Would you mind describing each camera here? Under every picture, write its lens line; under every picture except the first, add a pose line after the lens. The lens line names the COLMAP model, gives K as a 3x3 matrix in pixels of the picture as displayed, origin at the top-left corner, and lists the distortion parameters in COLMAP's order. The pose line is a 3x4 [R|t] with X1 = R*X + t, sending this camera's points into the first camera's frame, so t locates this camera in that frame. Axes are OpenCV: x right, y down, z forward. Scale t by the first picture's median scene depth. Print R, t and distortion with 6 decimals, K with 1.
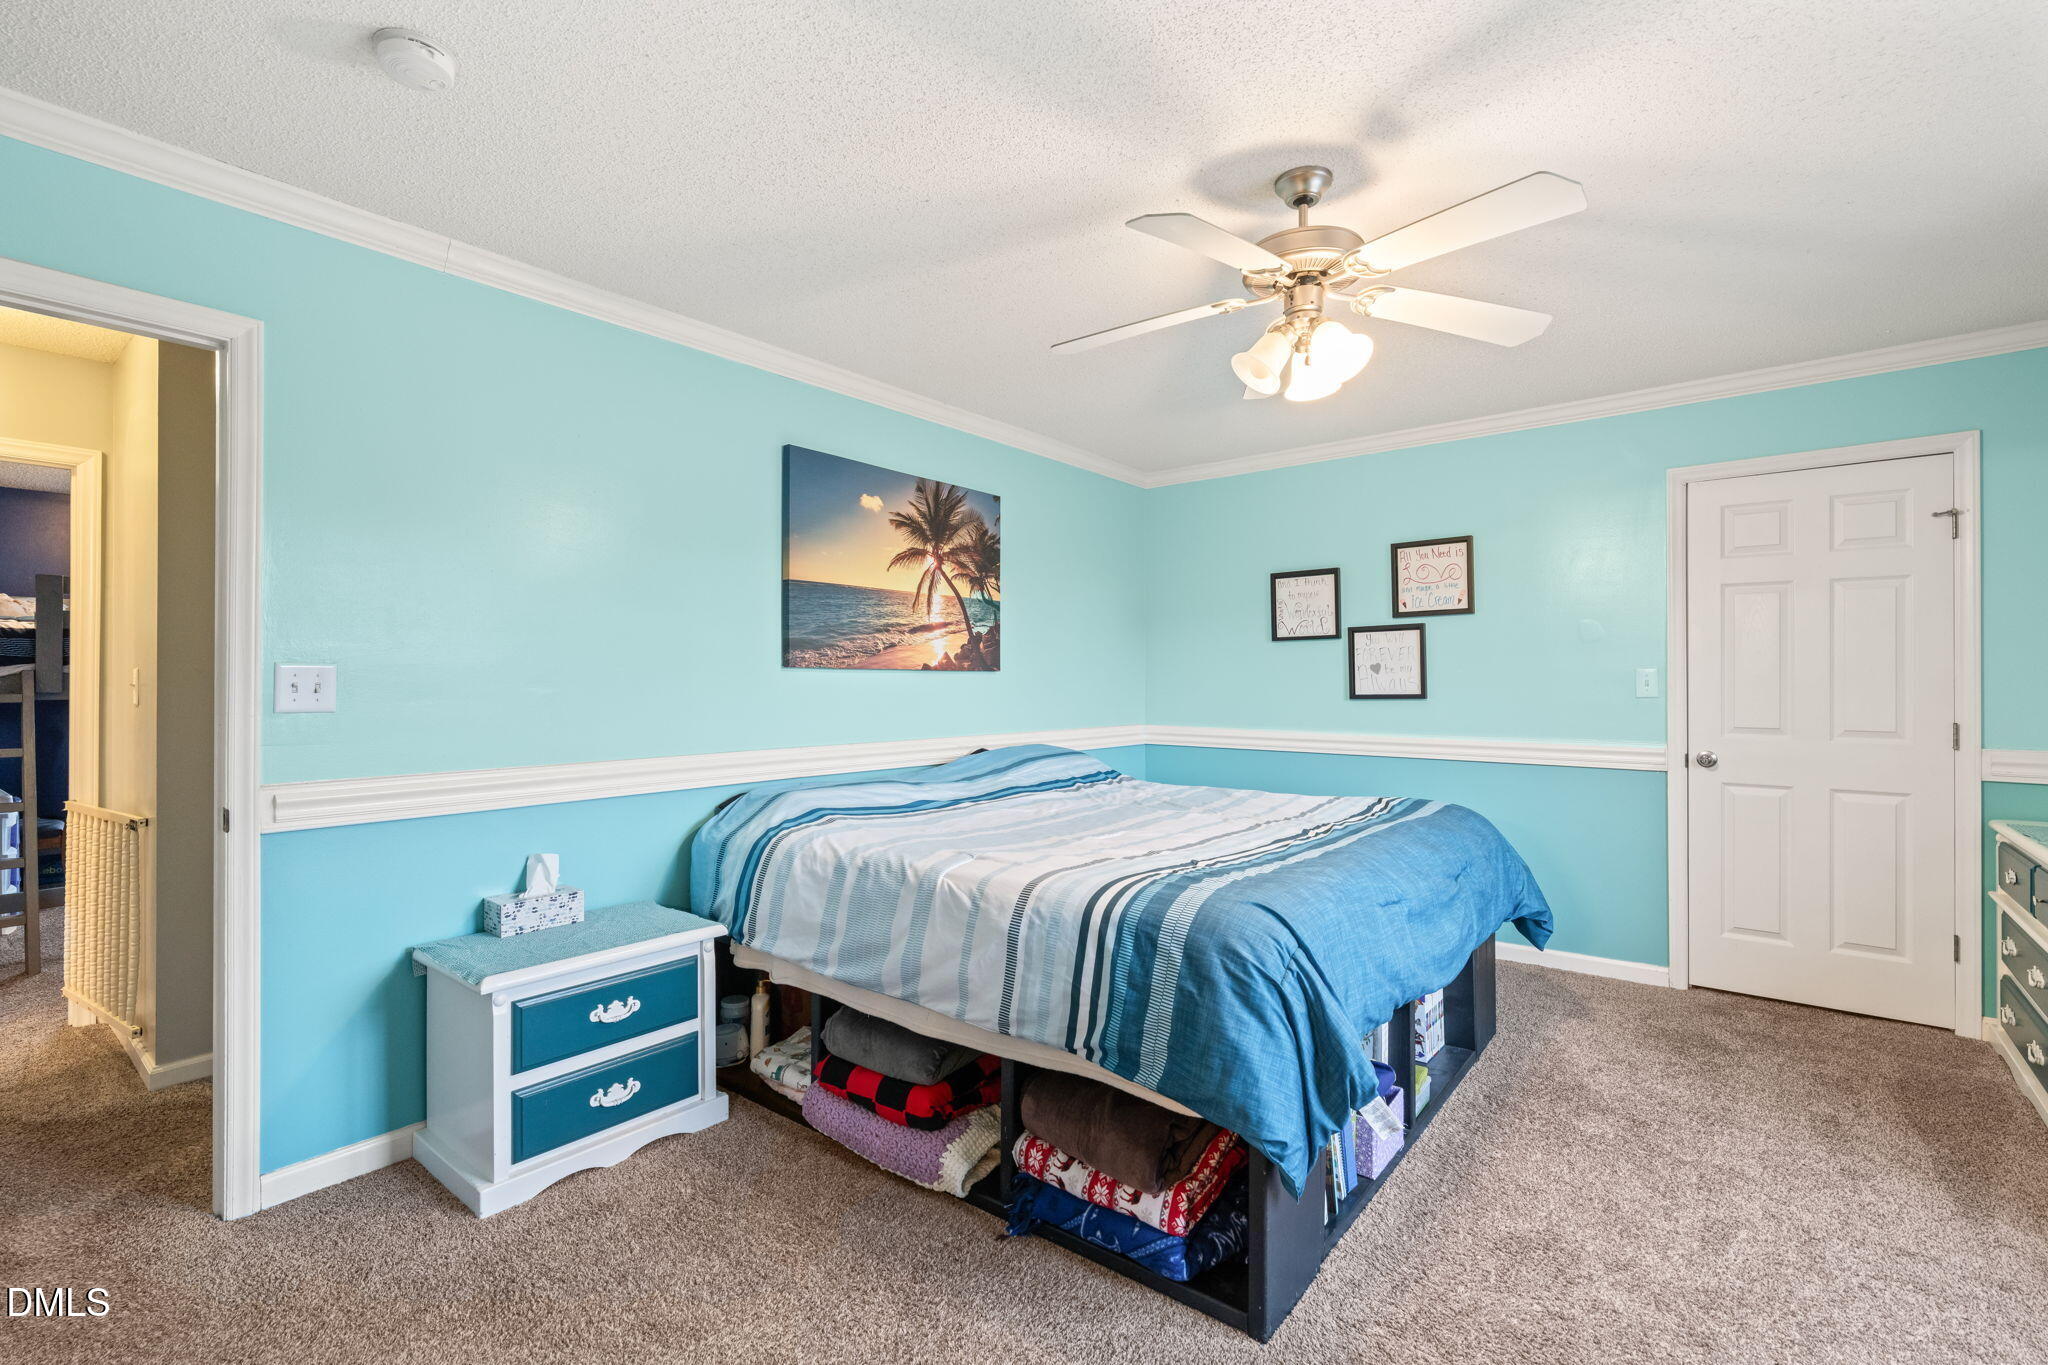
lens RADIAL K [[916.2, 0, 1008.0], [0, 916.2, 678.3], [0, 0, 1]] dist [-0.000495, 0.000471]
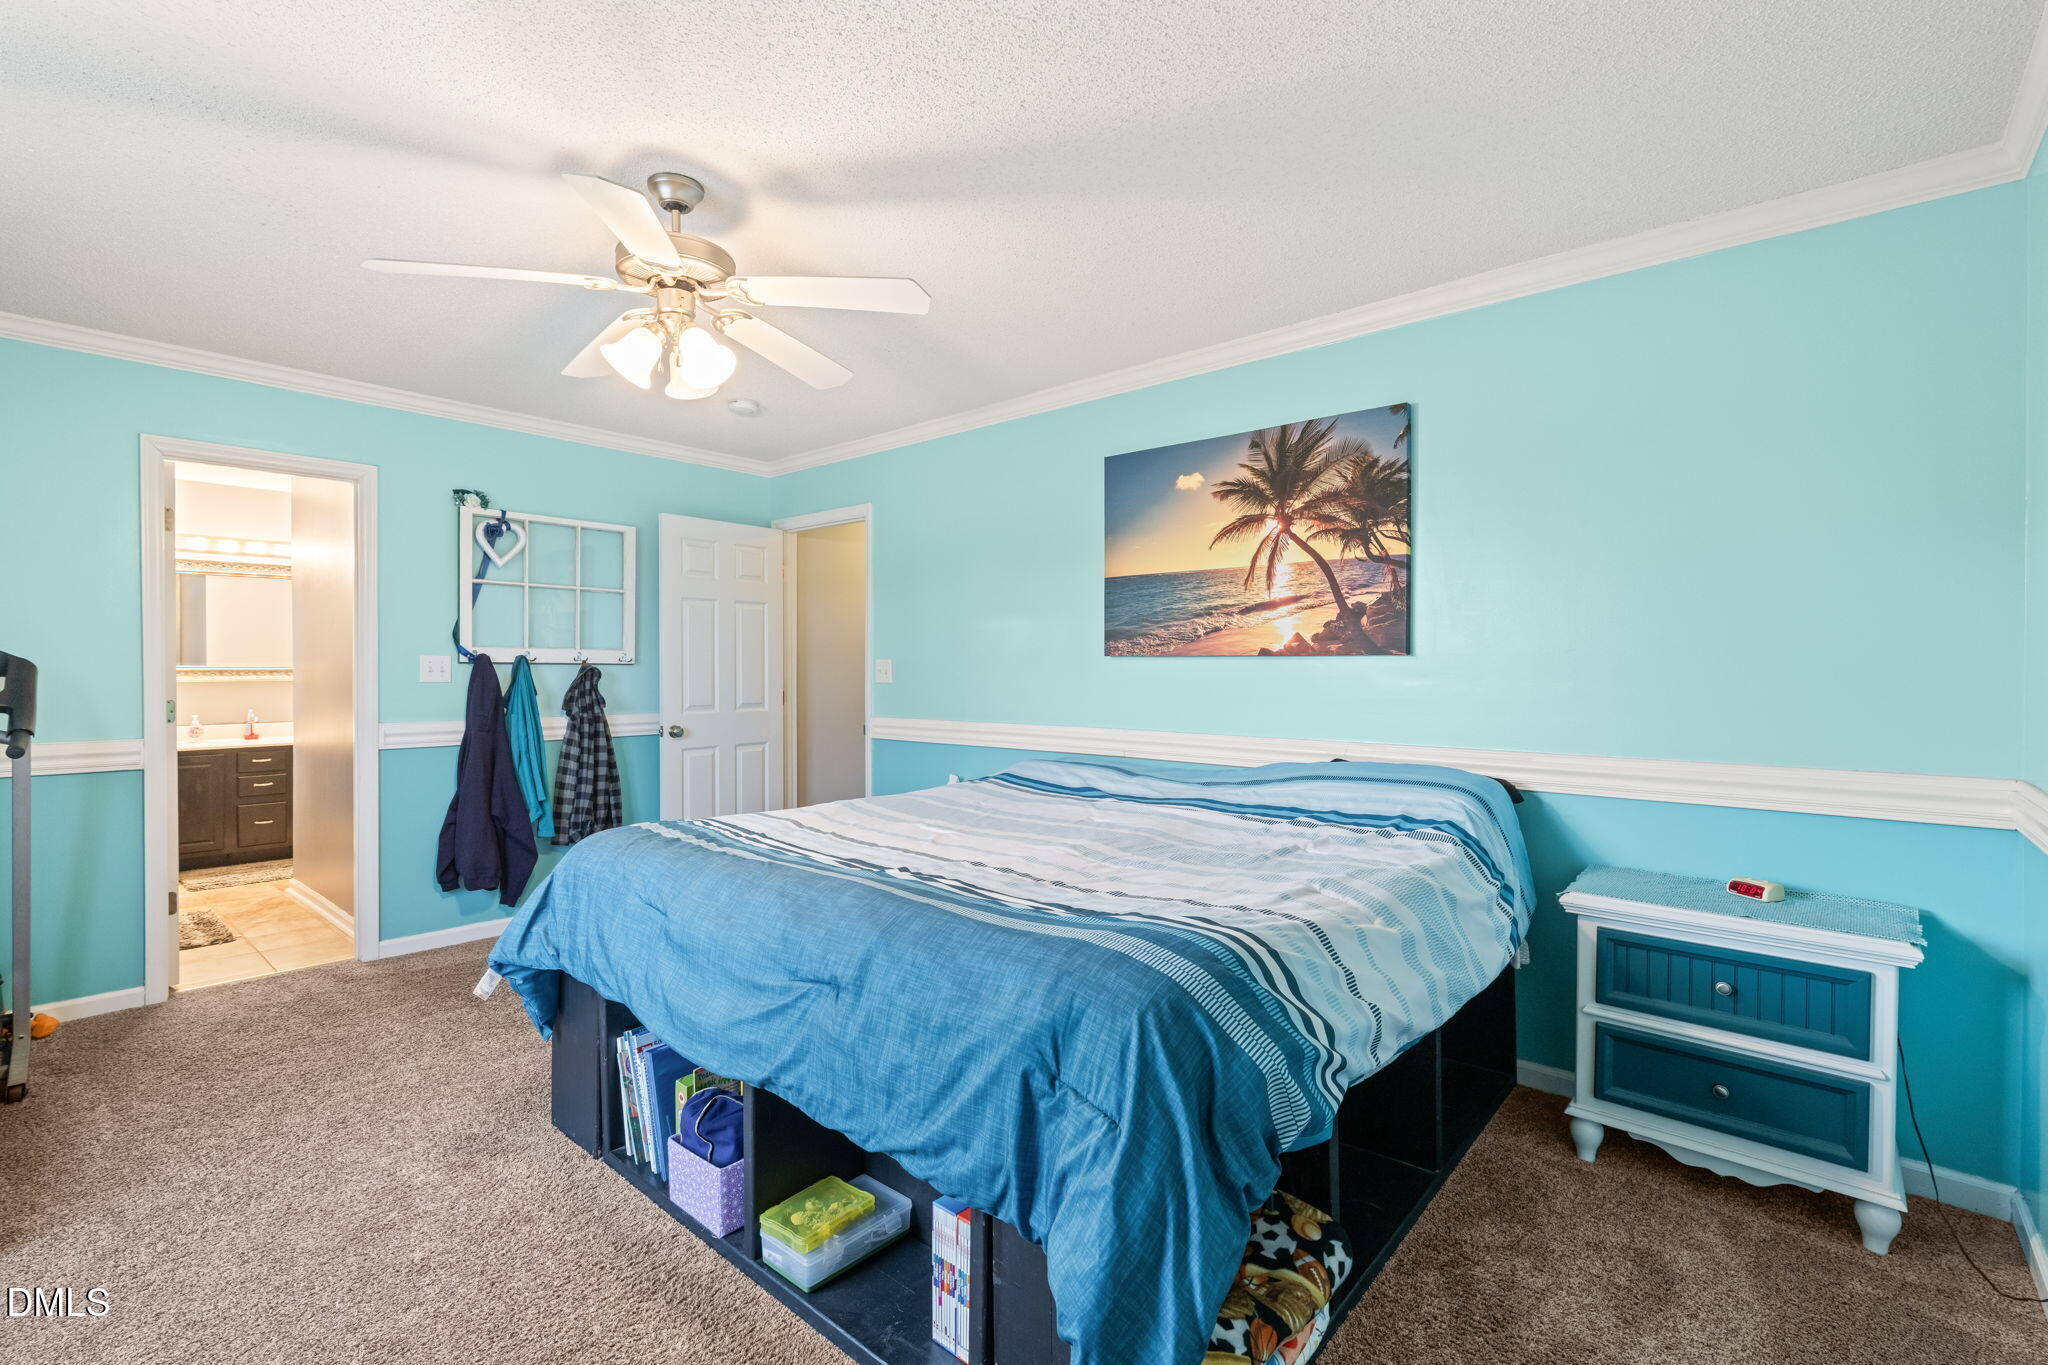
lens RADIAL K [[916.2, 0, 1009.3], [0, 916.2, 686.9], [0, 0, 1]] dist [-0.000495, 0.000471]
pose [[-0.013810, 0.019750, -0.999710, 0.757906], [0.003244, 0.999801, 0.019707, 0.002414], [0.999899, -0.002971, -0.013872, 0.770772]]
